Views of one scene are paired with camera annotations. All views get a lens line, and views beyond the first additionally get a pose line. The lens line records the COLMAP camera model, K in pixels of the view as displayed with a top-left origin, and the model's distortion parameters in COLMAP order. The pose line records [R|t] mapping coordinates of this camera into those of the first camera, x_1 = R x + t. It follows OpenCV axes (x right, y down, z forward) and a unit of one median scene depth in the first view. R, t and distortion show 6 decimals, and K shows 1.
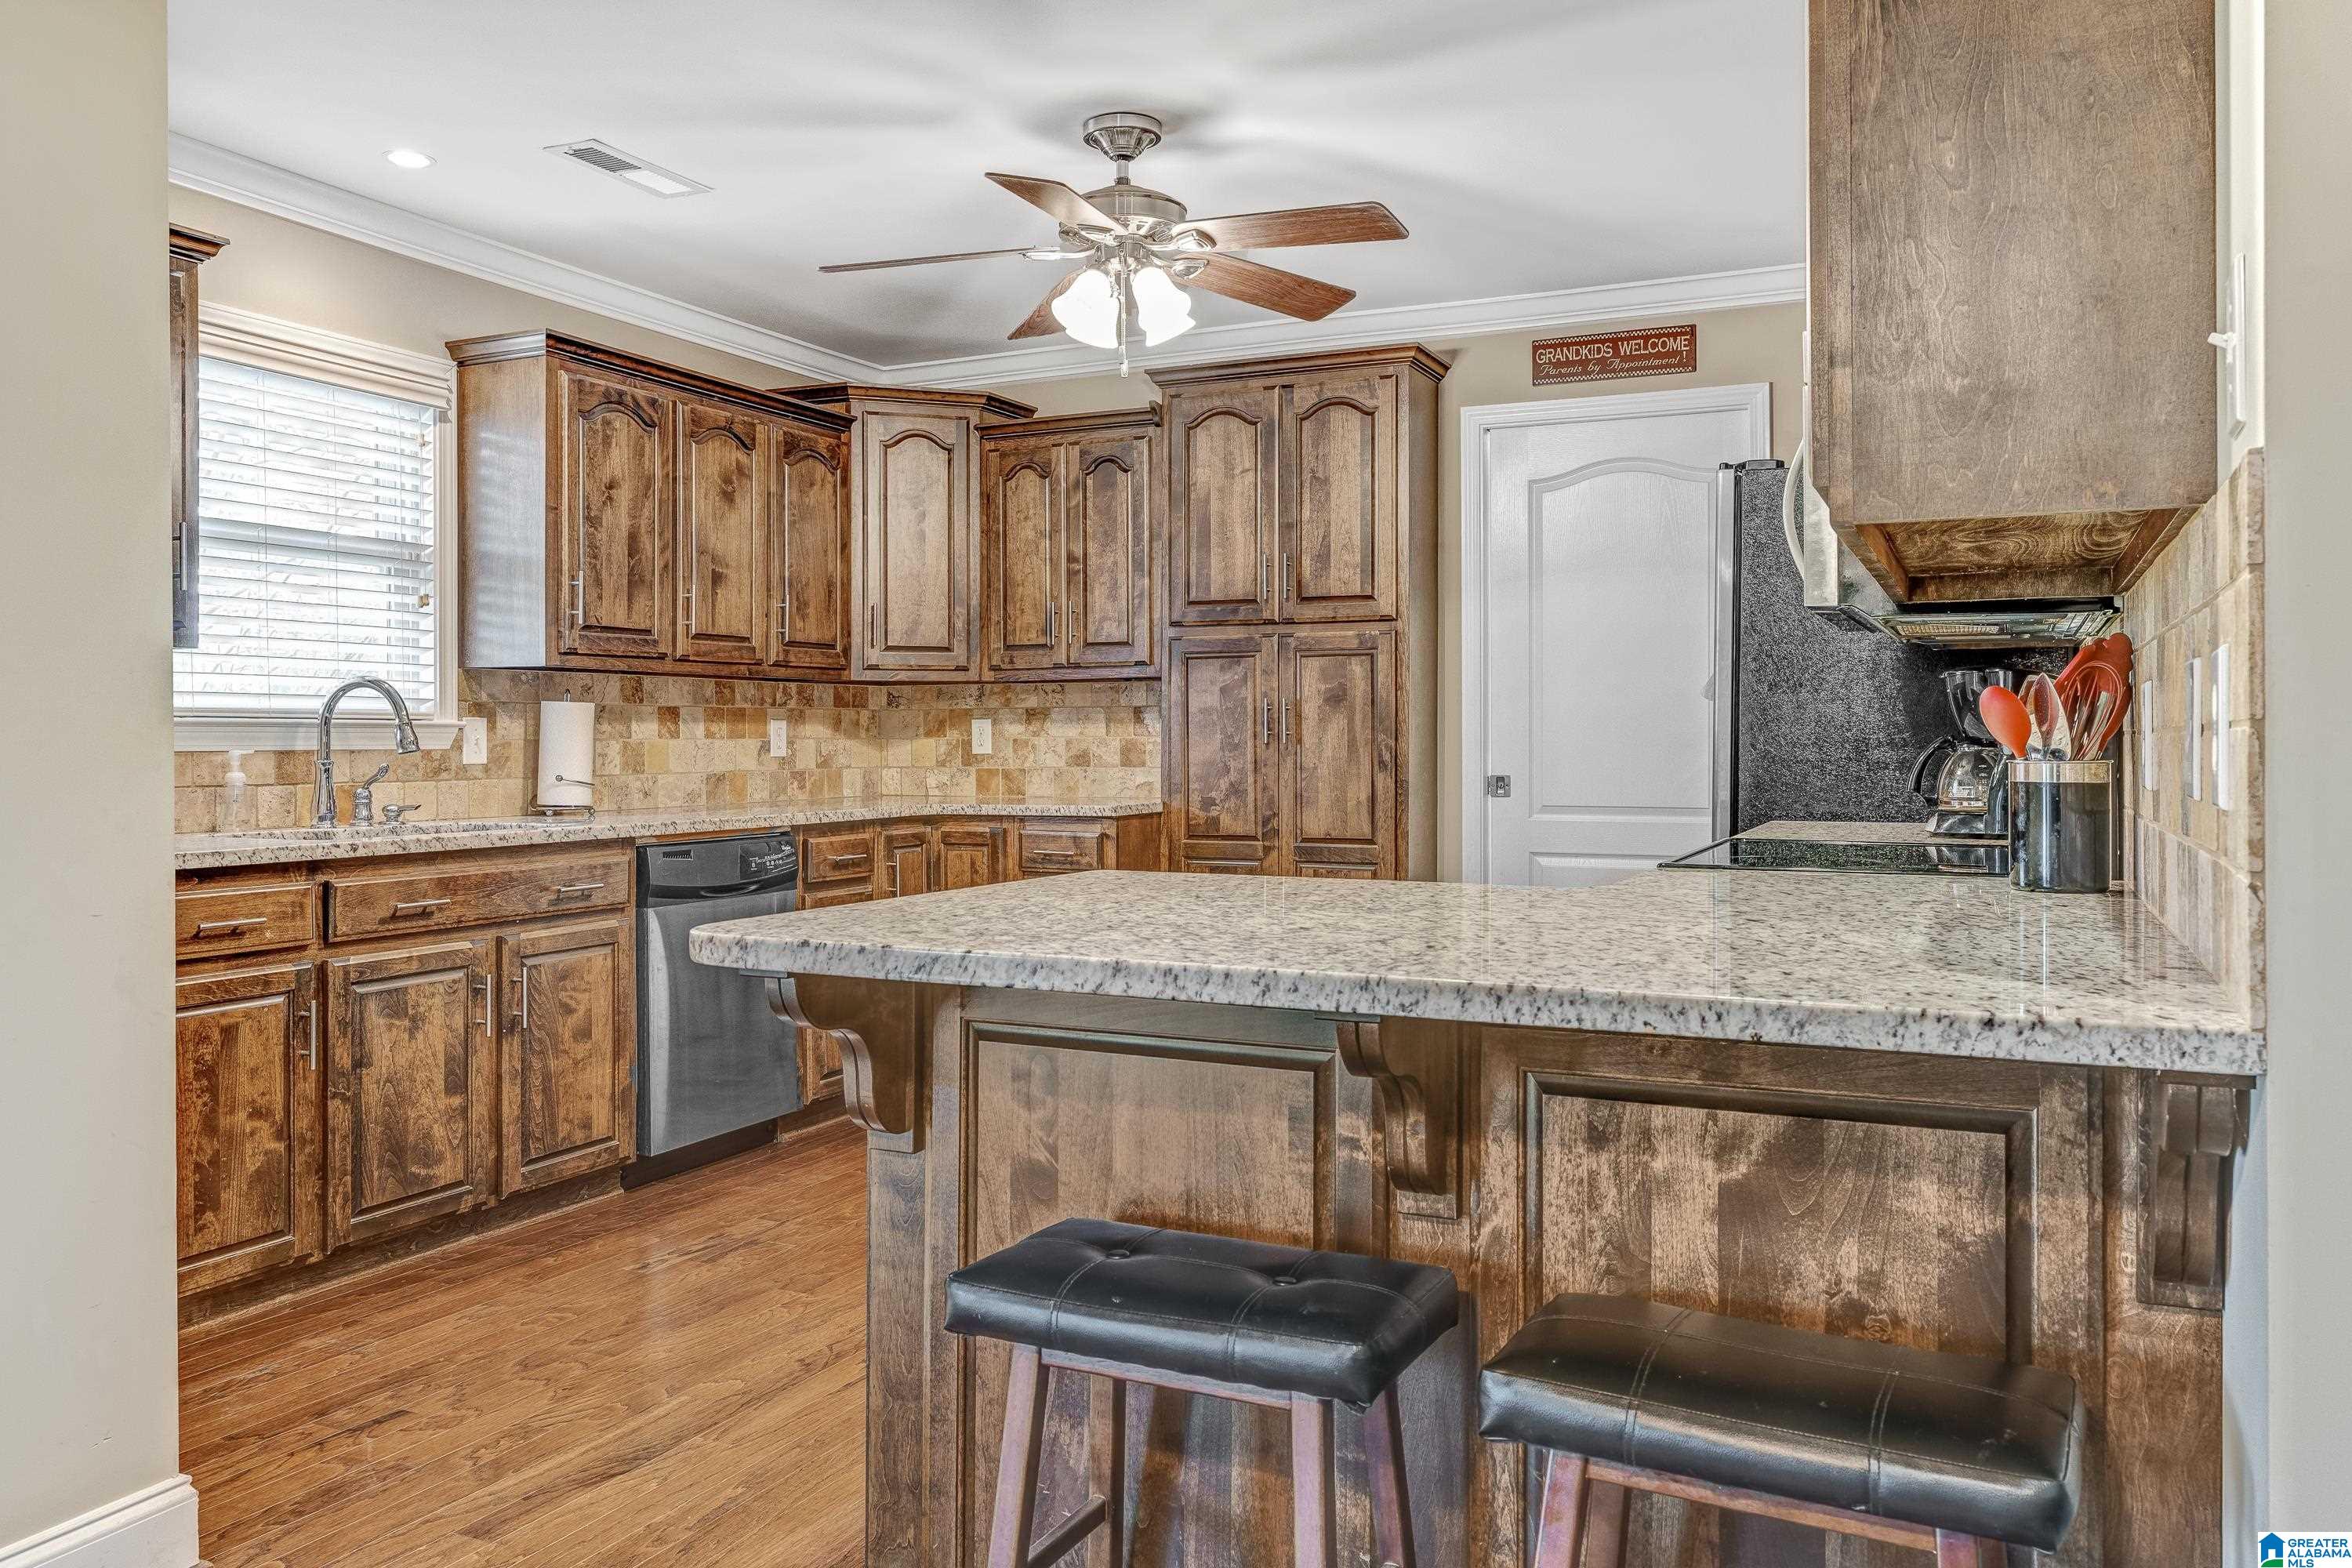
lens RADIAL K [[1753.6, 0, 1181.2], [0, 1753.6, 745.9], [0, 0, 1]] dist [0.005169, 0.000994]
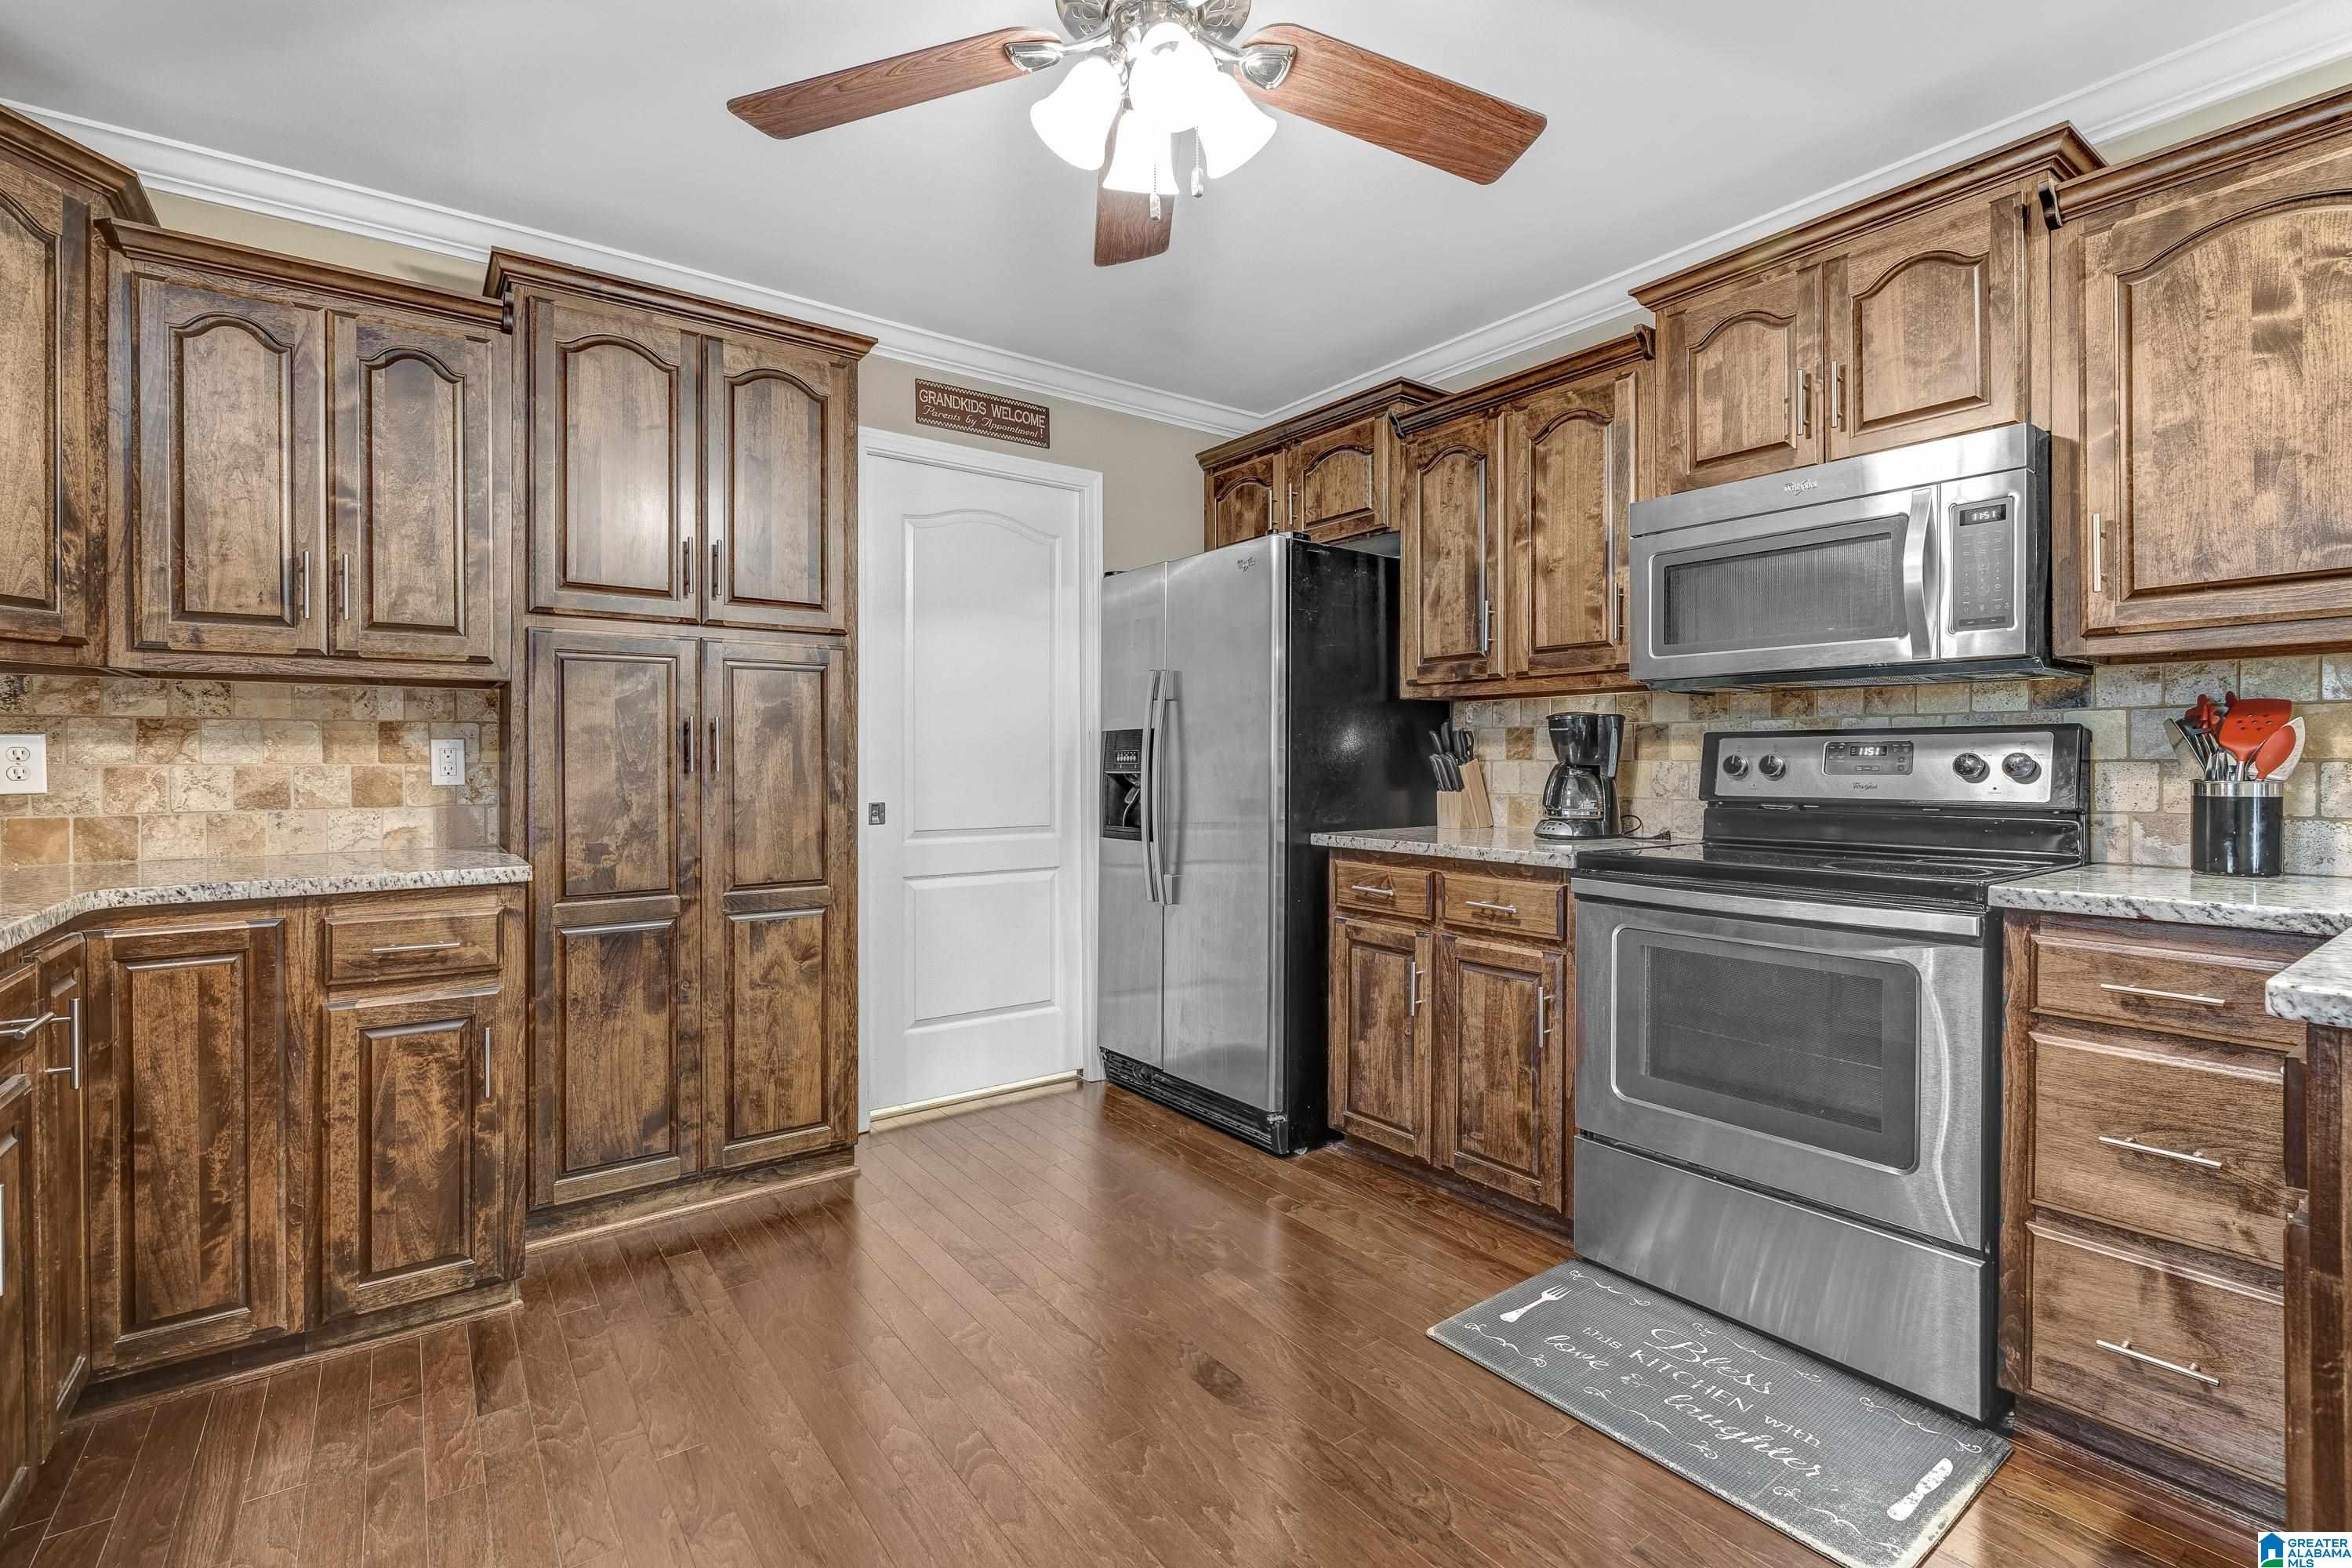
lens RADIAL K [[1071.2, 0, 1185.3], [0, 1071.2, 770.5], [0, 0, 1]] dist [-0.012776, 0.000067]
pose [[0.457916, -0.007105, 0.888967, -0.280497], [0.002531, 0.999974, 0.006689, -0.005060], [-0.888992, -0.000813, 0.457922, 0.566419]]
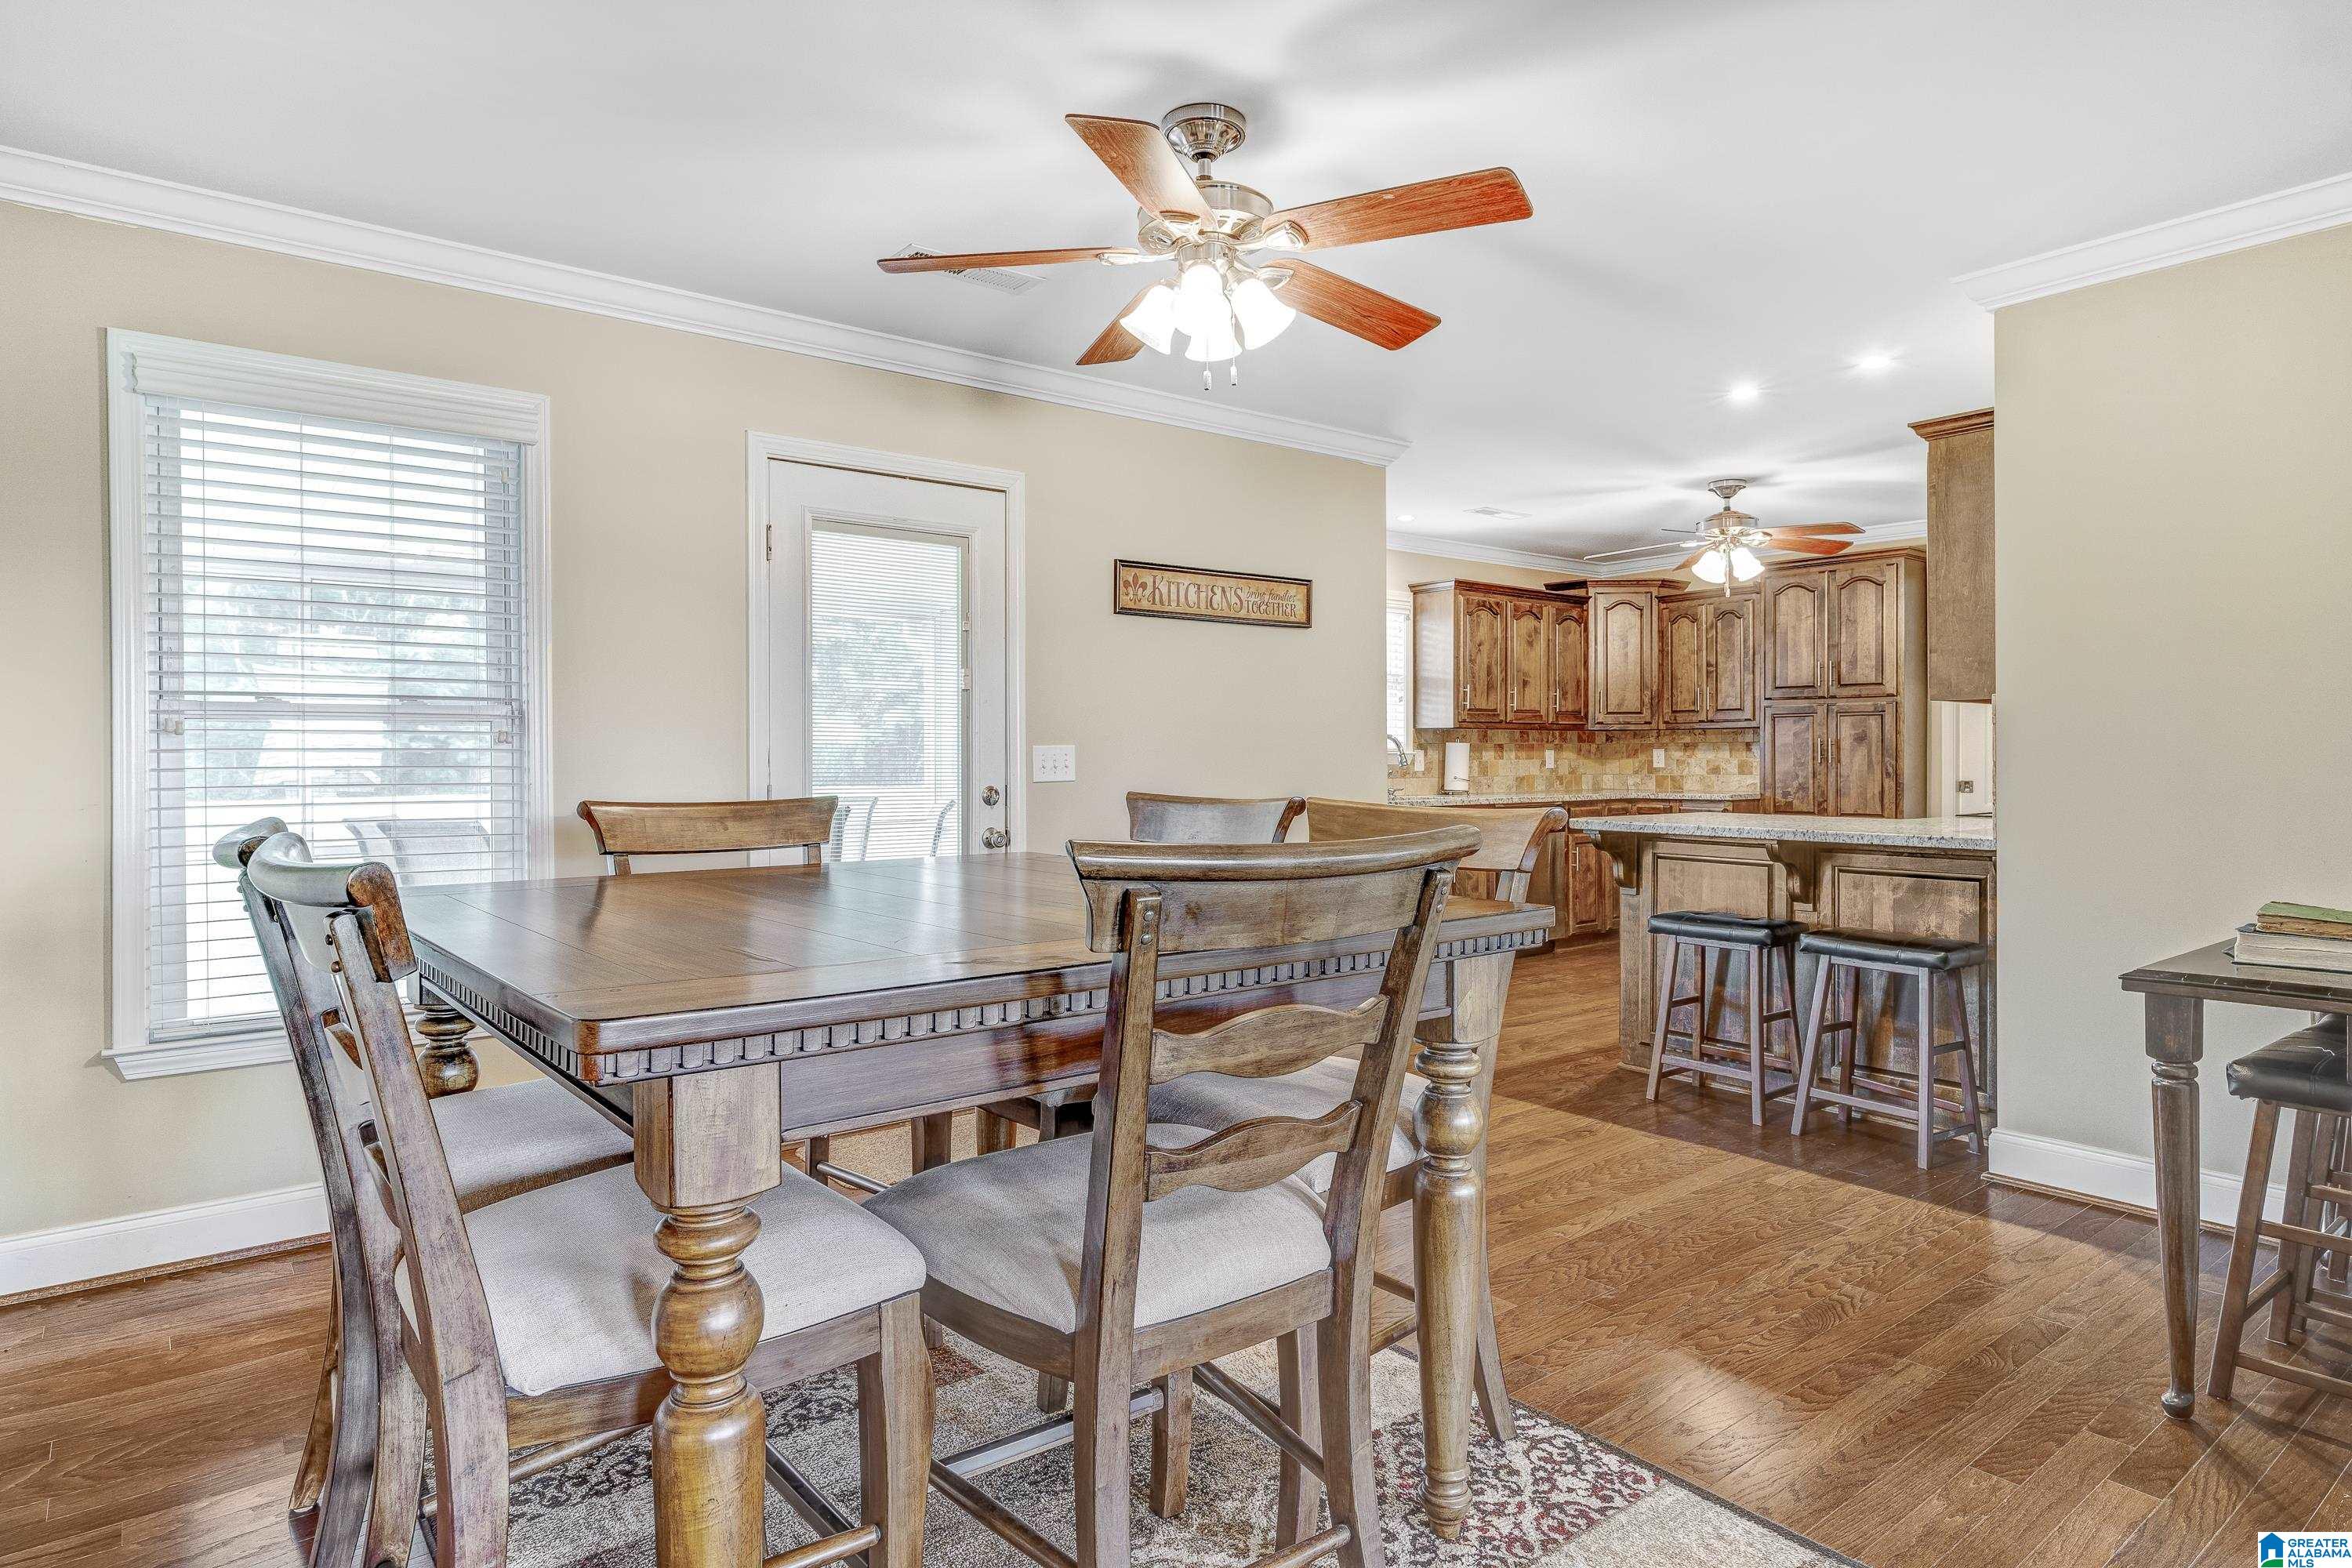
lens RADIAL K [[1336.2, 0, 1170.6], [0, 1336.2, 760.2], [0, 0, 1]] dist [0.000375, -0.000144]
pose [[0.894836, 0.002046, -0.446390, 0.064512], [-0.001872, 0.999998, 0.000832, -0.003697], [0.446391, 0.000091, 0.894838, -0.576766]]
